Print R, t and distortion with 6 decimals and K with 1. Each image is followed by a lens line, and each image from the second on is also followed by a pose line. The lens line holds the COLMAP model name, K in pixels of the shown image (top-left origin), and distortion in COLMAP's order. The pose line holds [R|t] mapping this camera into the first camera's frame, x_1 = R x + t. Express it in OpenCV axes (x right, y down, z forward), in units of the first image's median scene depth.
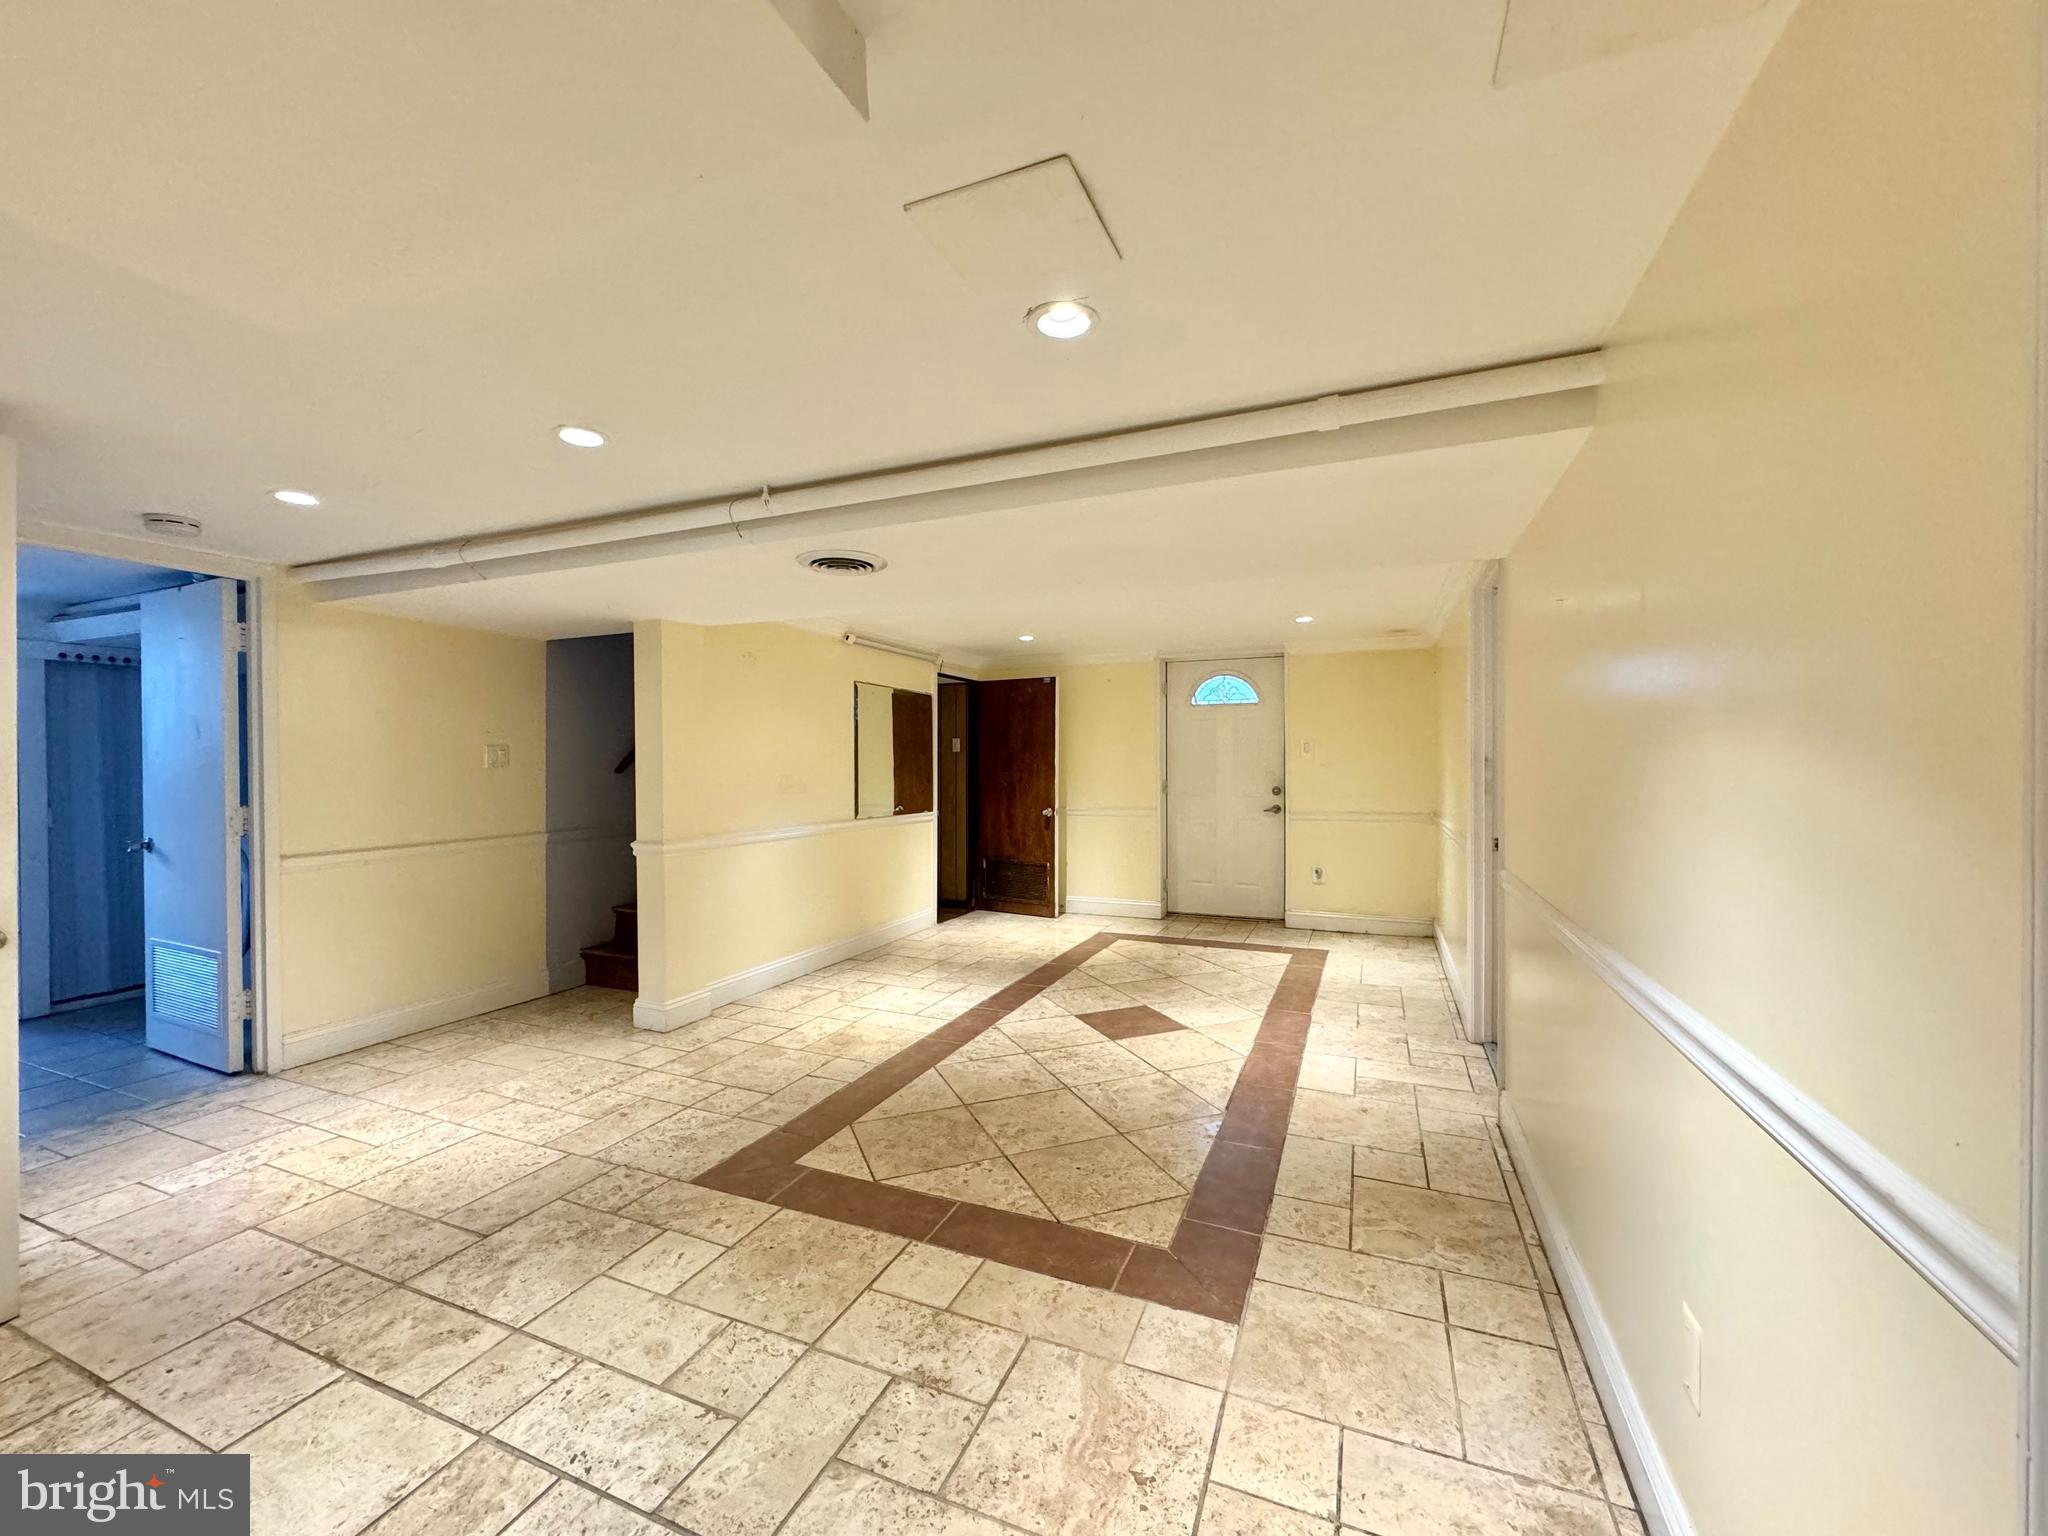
lens RADIAL K [[813.7, 0, 1024.6], [0, 813.7, 769.6], [0, 0, 1]] dist [-0.001548, -0.000367]
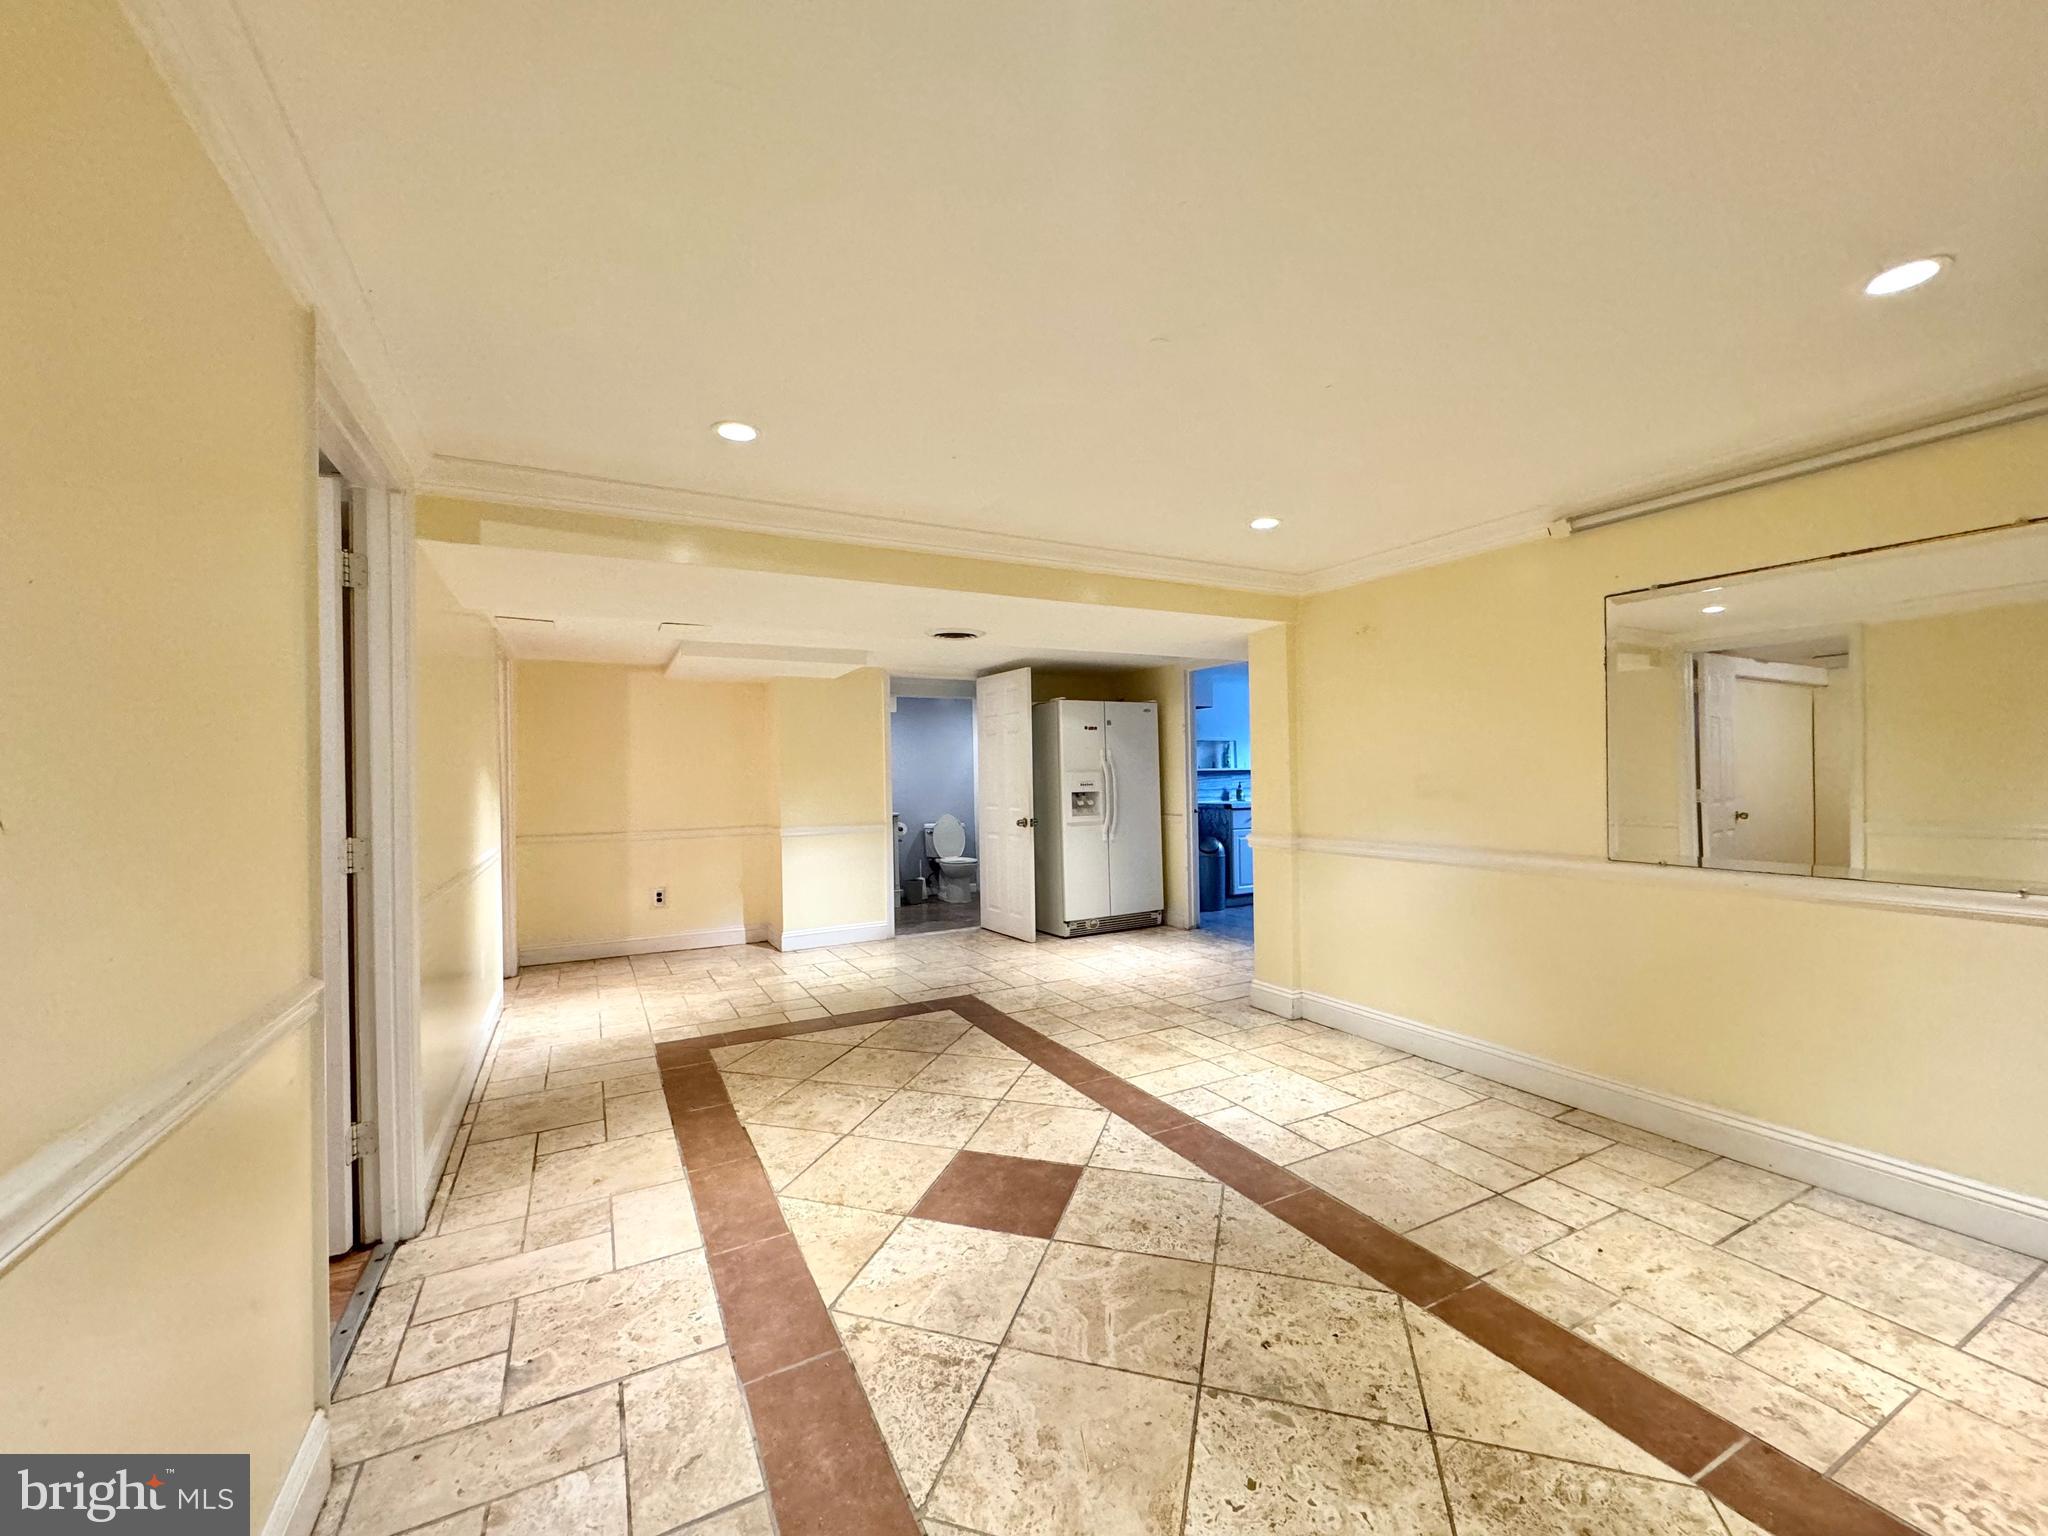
lens RADIAL K [[813.7, 0, 1022.6], [0, 813.7, 765.3], [0, 0, 1]] dist [-0.001548, -0.000367]
pose [[-0.628765, 0.006294, -0.777570, 0.665458], [0.016099, 0.999858, -0.004925, -0.005002], [0.777429, -0.015615, -0.628777, 1.577324]]
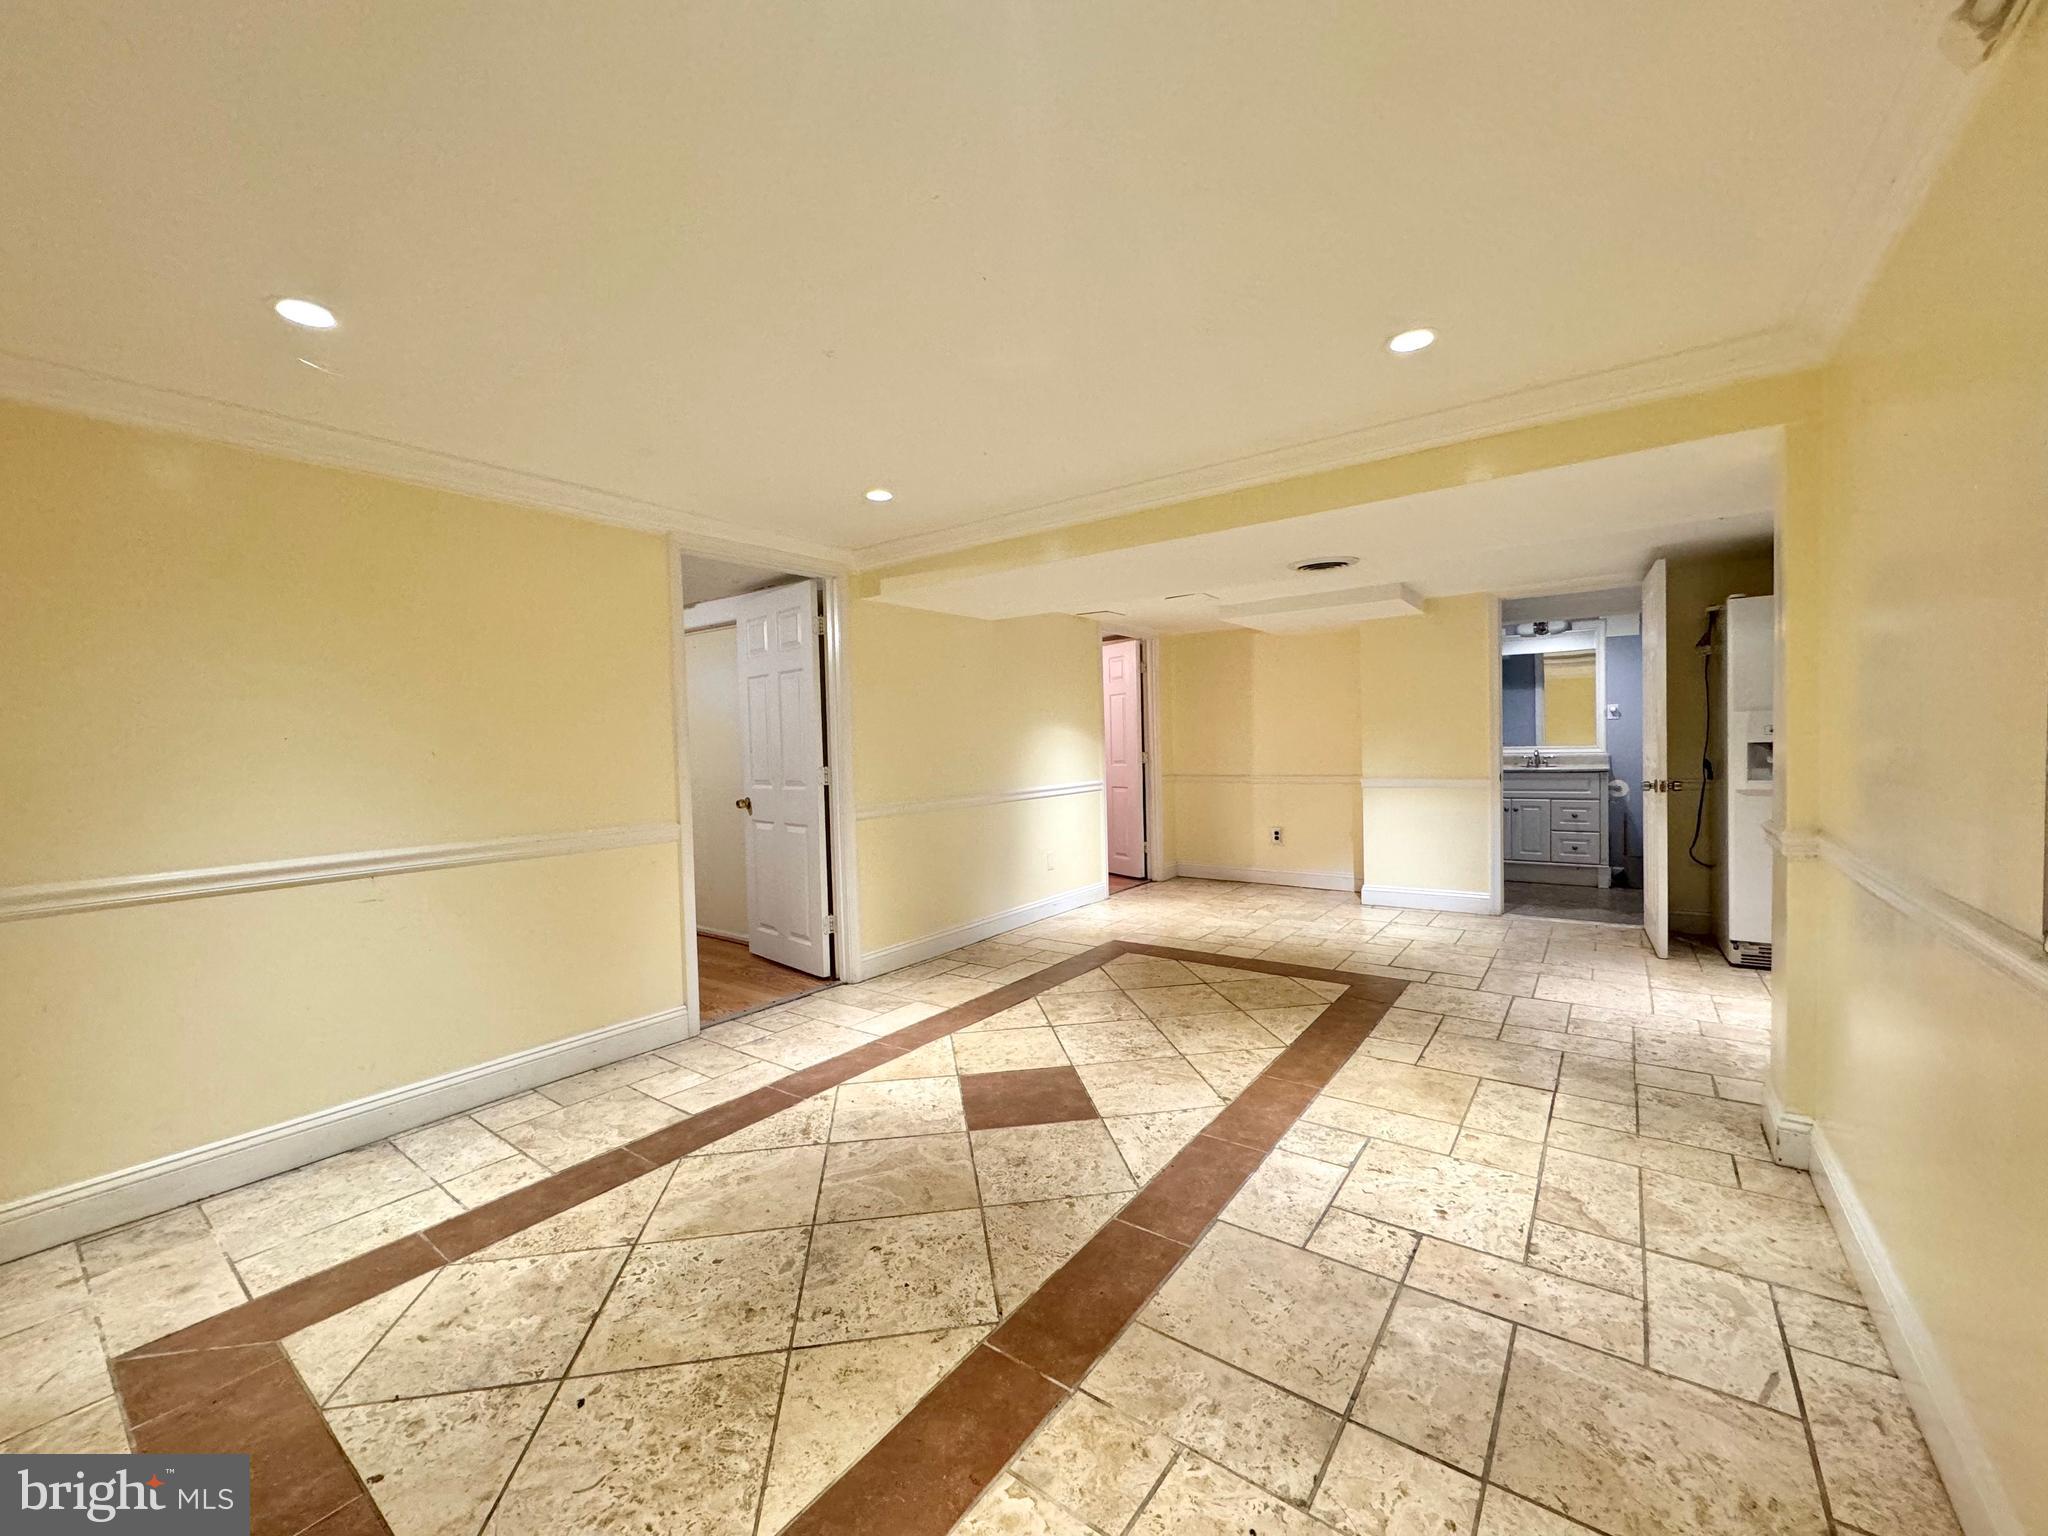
lens RADIAL K [[813.7, 0, 1023.1], [0, 813.7, 774.9], [0, 0, 1]] dist [-0.001548, -0.000367]
pose [[-0.972182, 0.021923, 0.233198, -0.040310], [0.033009, 0.998497, 0.043743, 0.008421], [-0.231888, 0.050224, -0.971445, 1.868305]]
